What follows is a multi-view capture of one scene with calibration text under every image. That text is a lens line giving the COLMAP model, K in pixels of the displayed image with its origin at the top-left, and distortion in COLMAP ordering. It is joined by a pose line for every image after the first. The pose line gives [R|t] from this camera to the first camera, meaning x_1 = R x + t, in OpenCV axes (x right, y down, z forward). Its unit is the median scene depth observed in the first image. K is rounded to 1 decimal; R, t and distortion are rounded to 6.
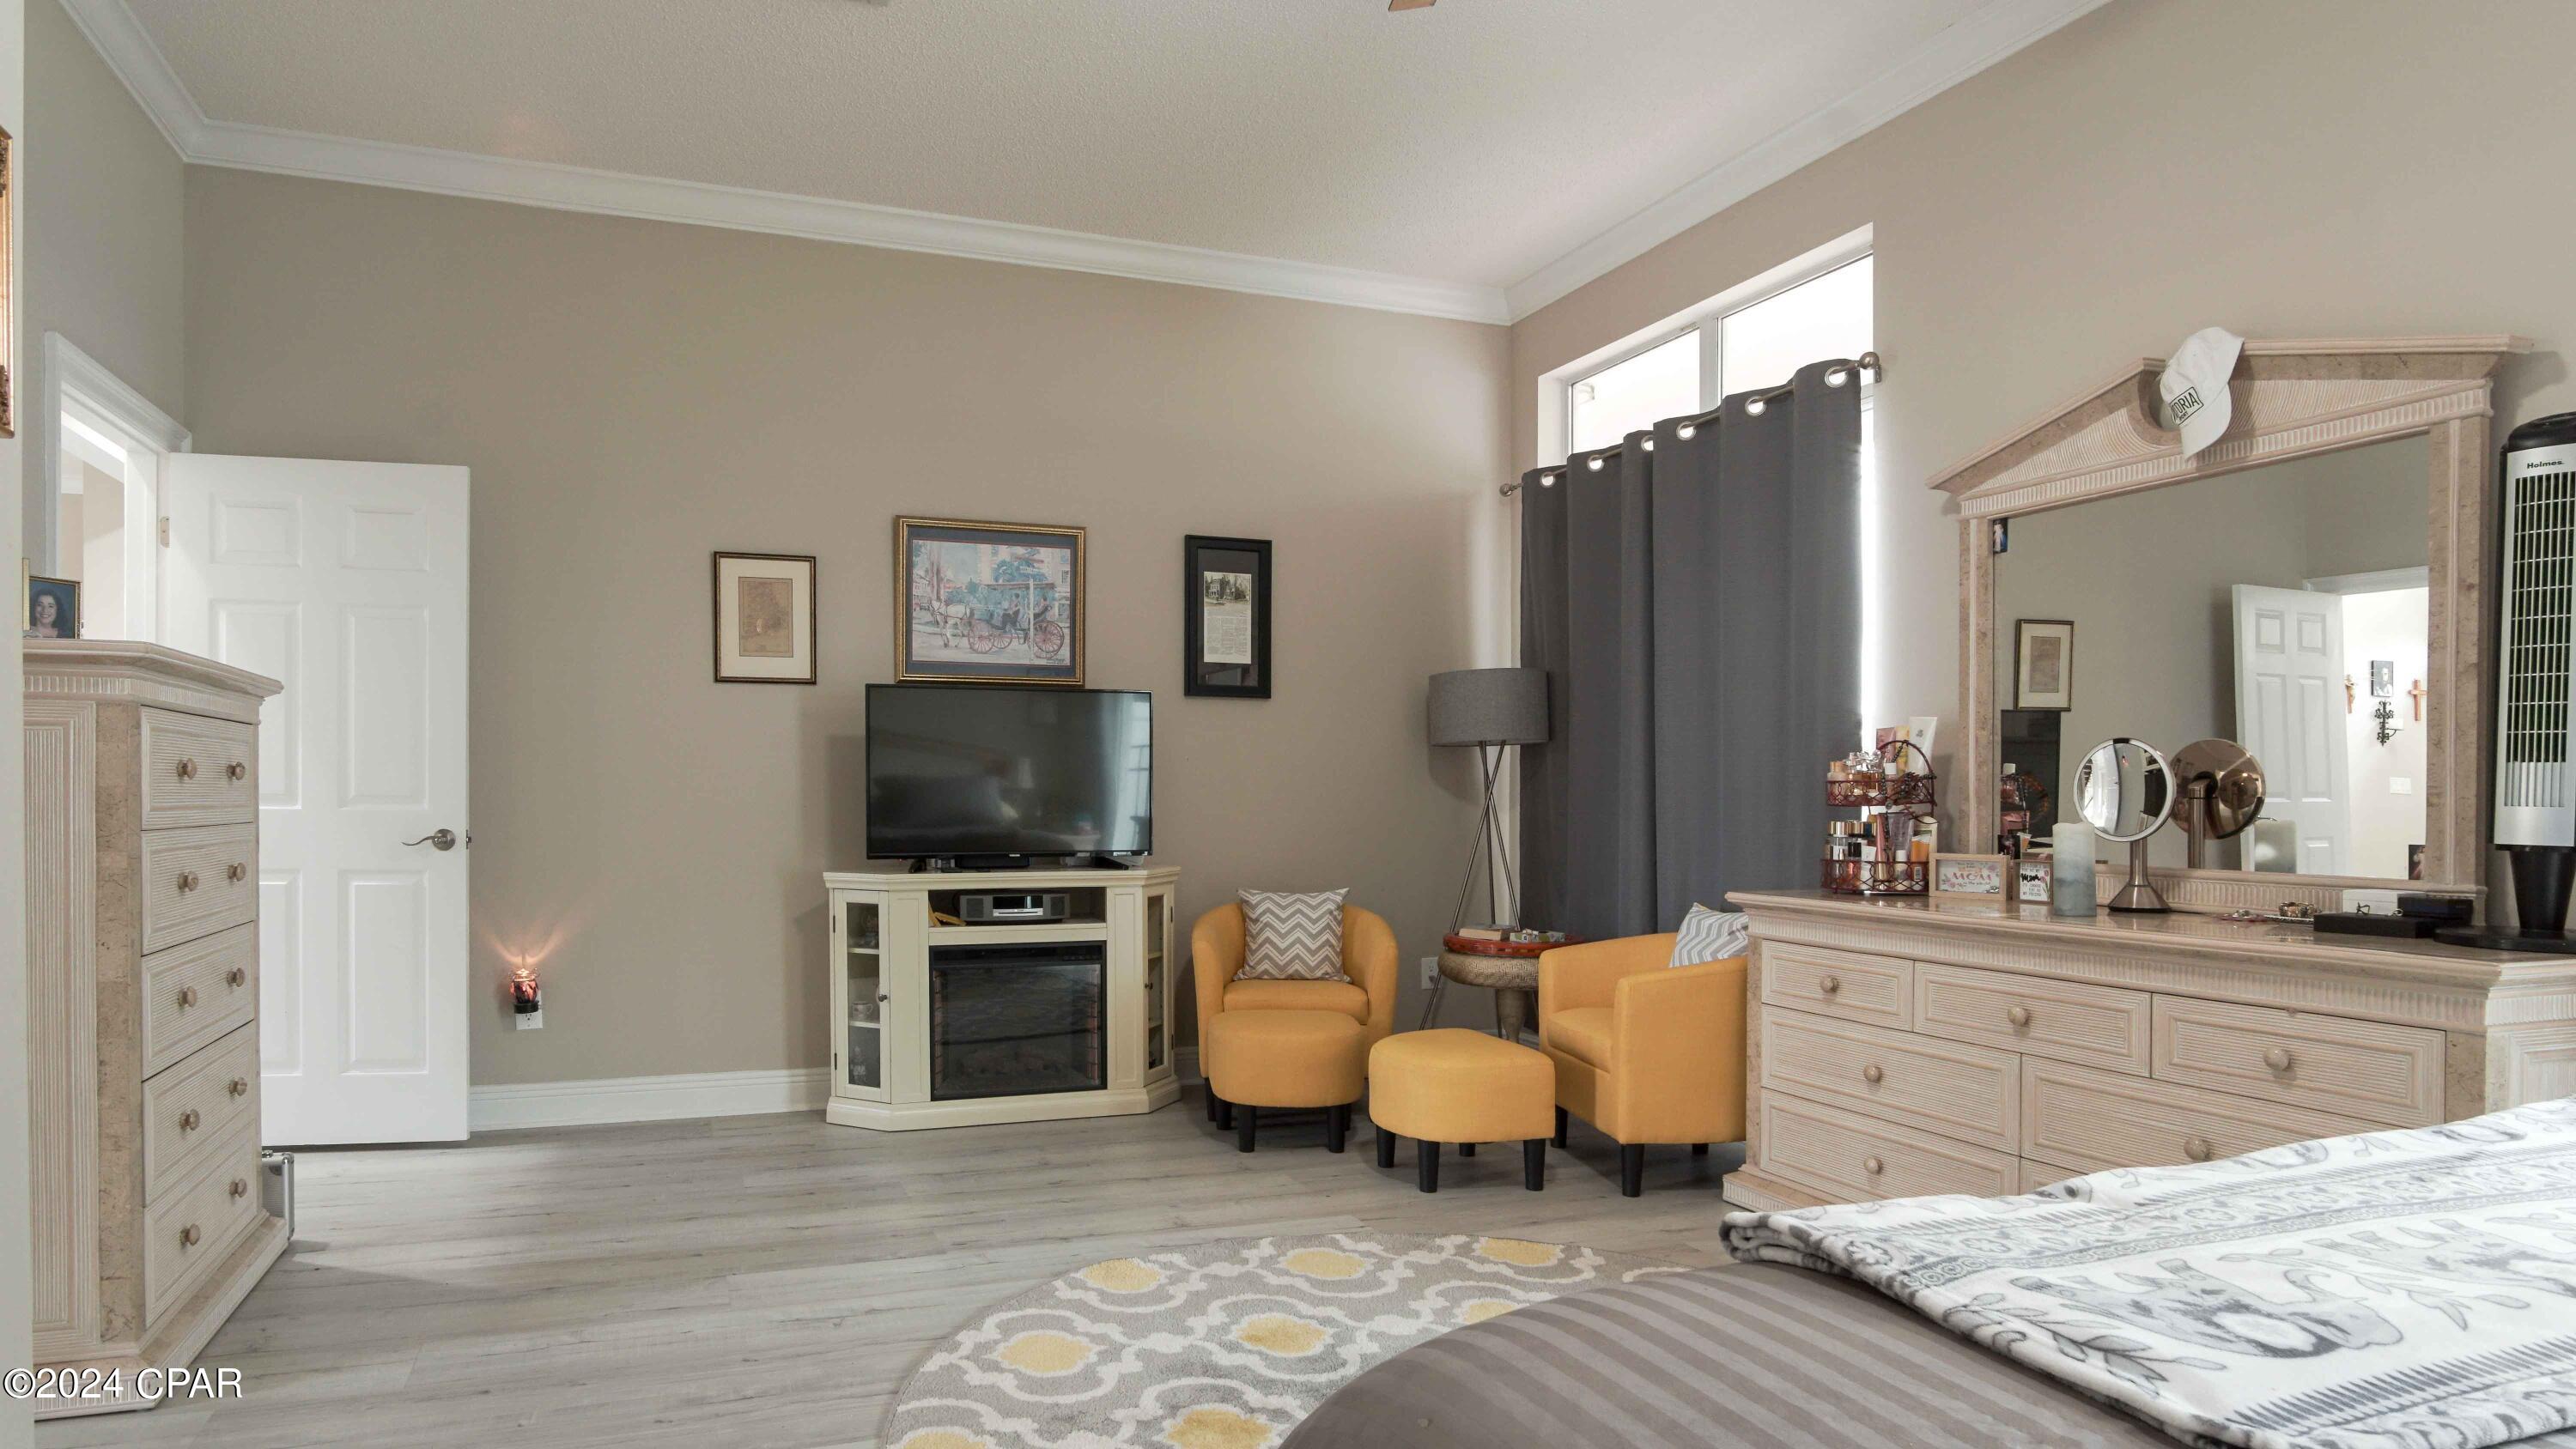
lens RADIAL K [[1386.9, 0, 1285.5], [0, 1386.9, 815.8], [0, 0, 1]] dist [-0.013496, 0.000444]
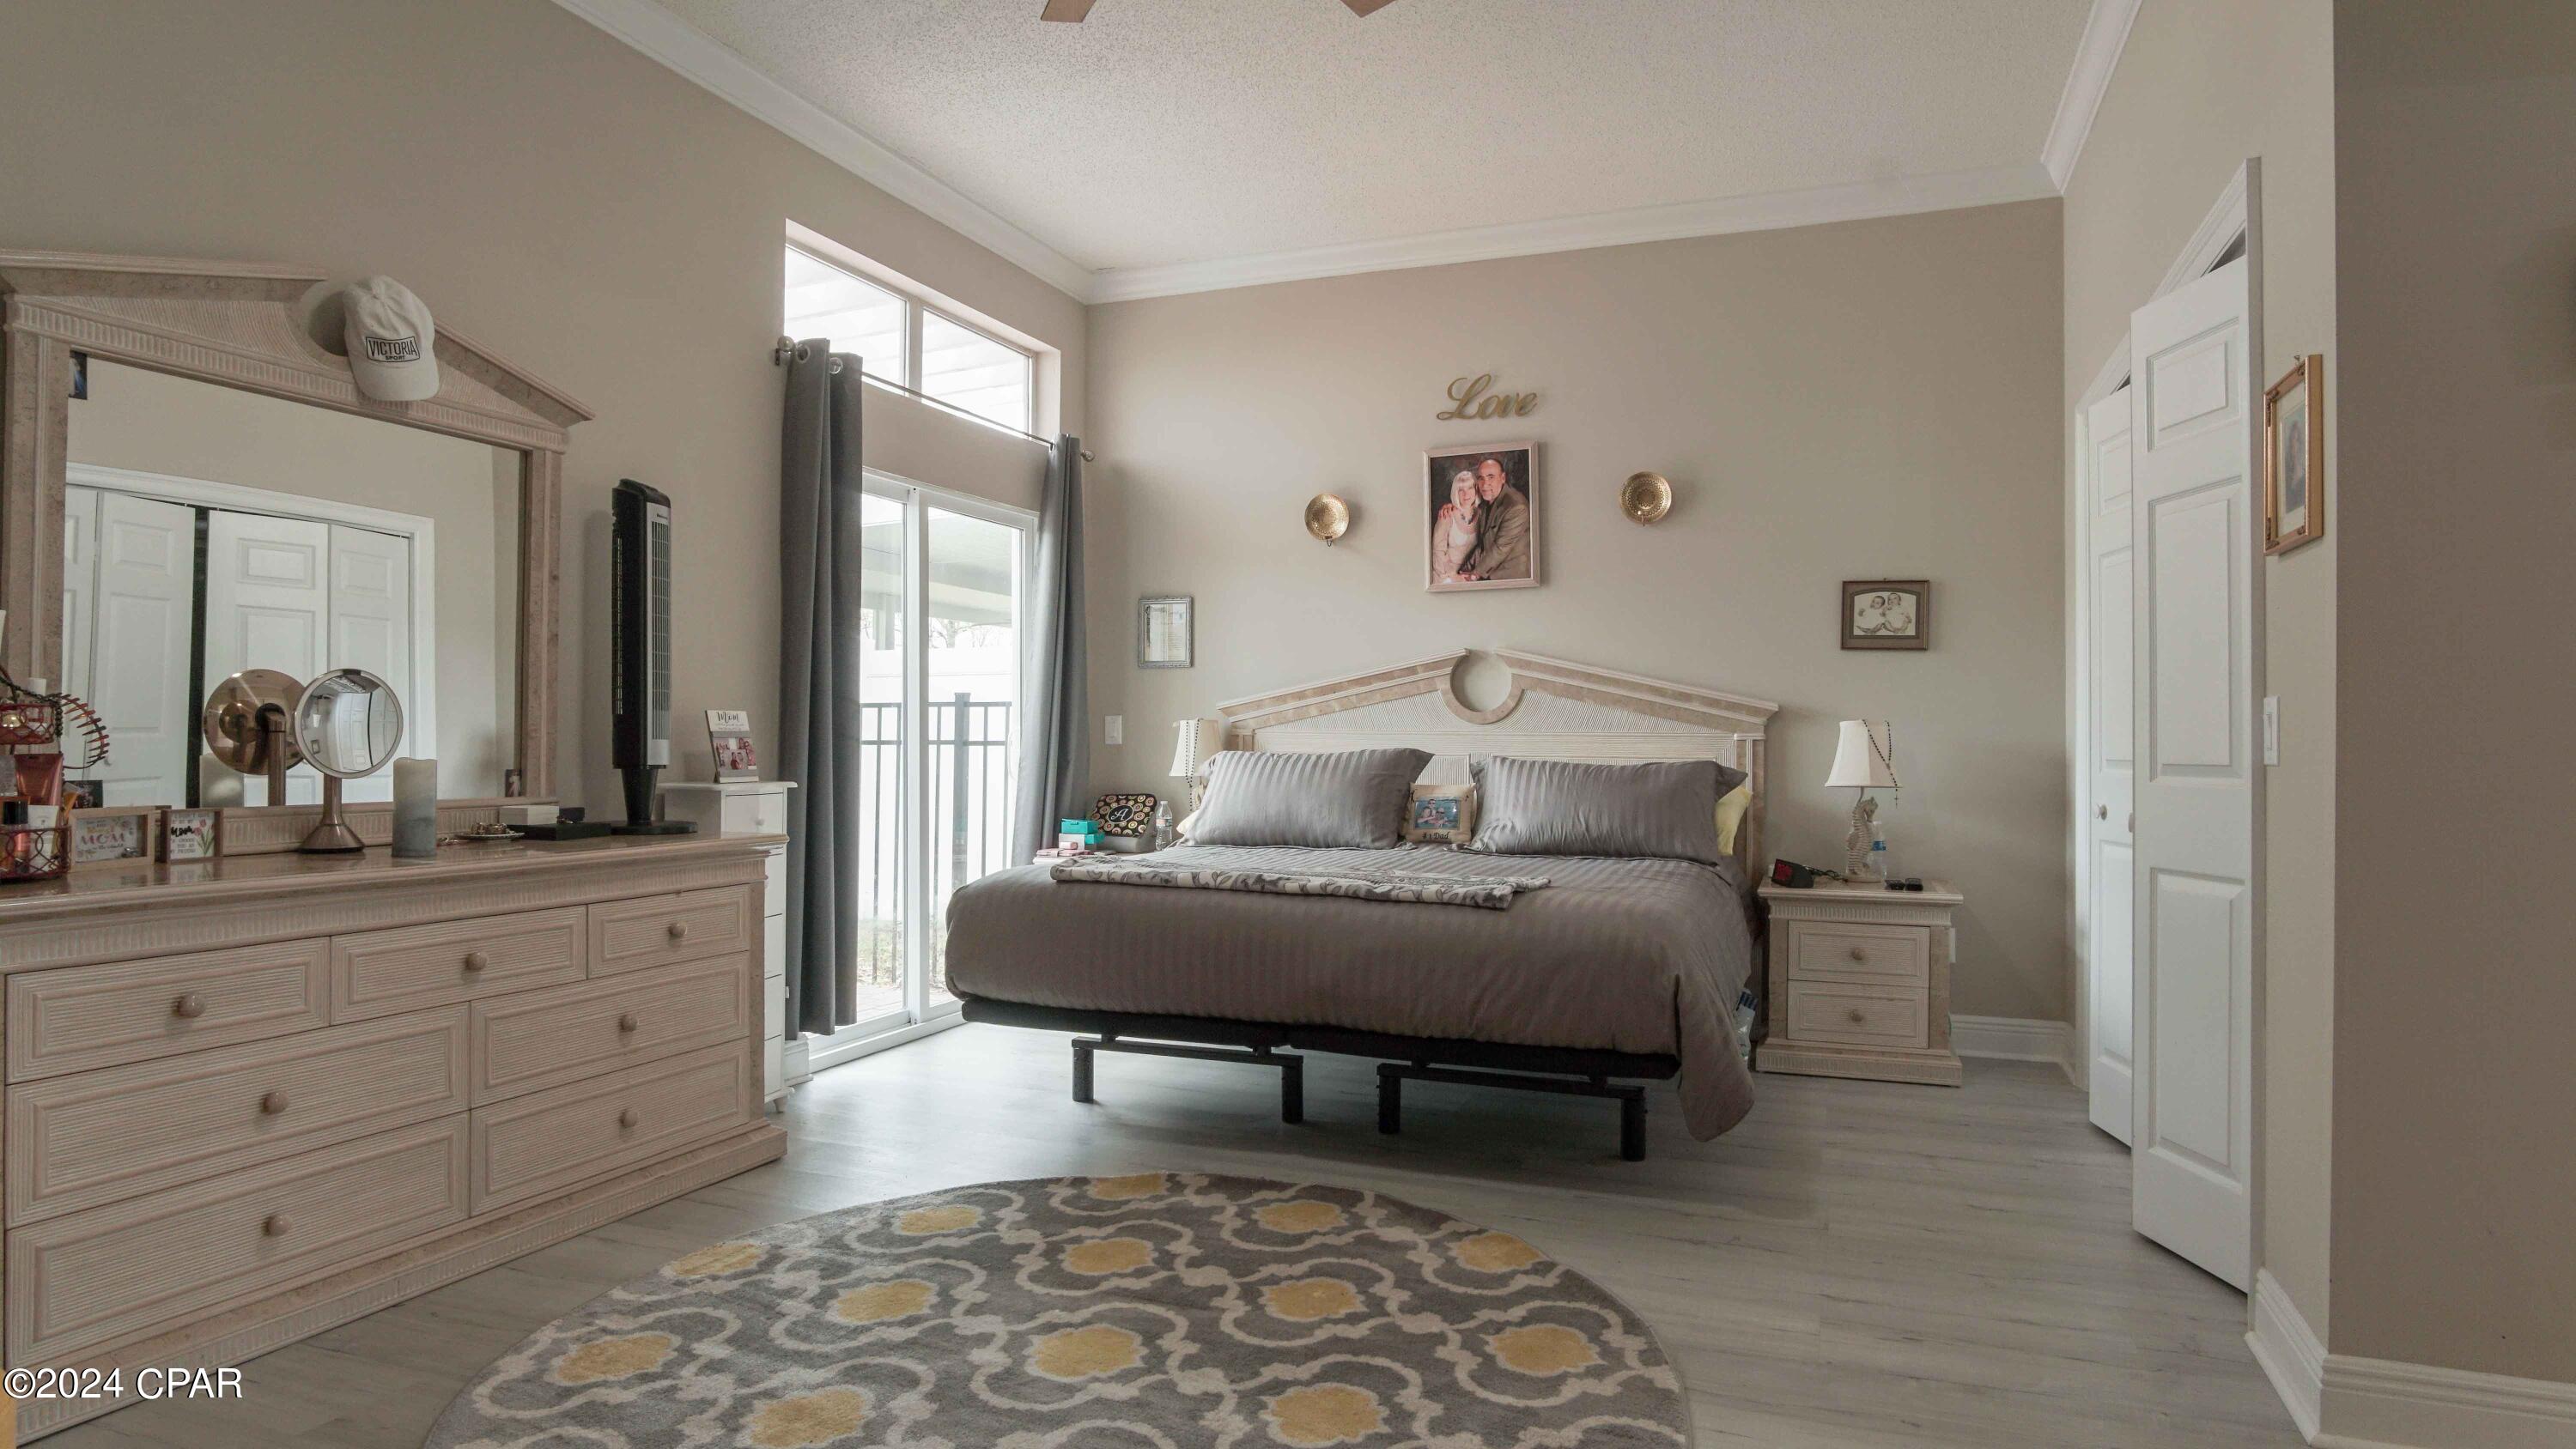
lens RADIAL K [[1386.9, 0, 1289.2], [0, 1386.9, 717.3], [0, 0, 1]] dist [-0.013496, 0.000444]
pose [[-0.694687, -0.000612, 0.719312, -0.486041], [-0.002822, 0.999994, -0.001874, -0.021902], [-0.719306, -0.003332, -0.694685, 1.105324]]
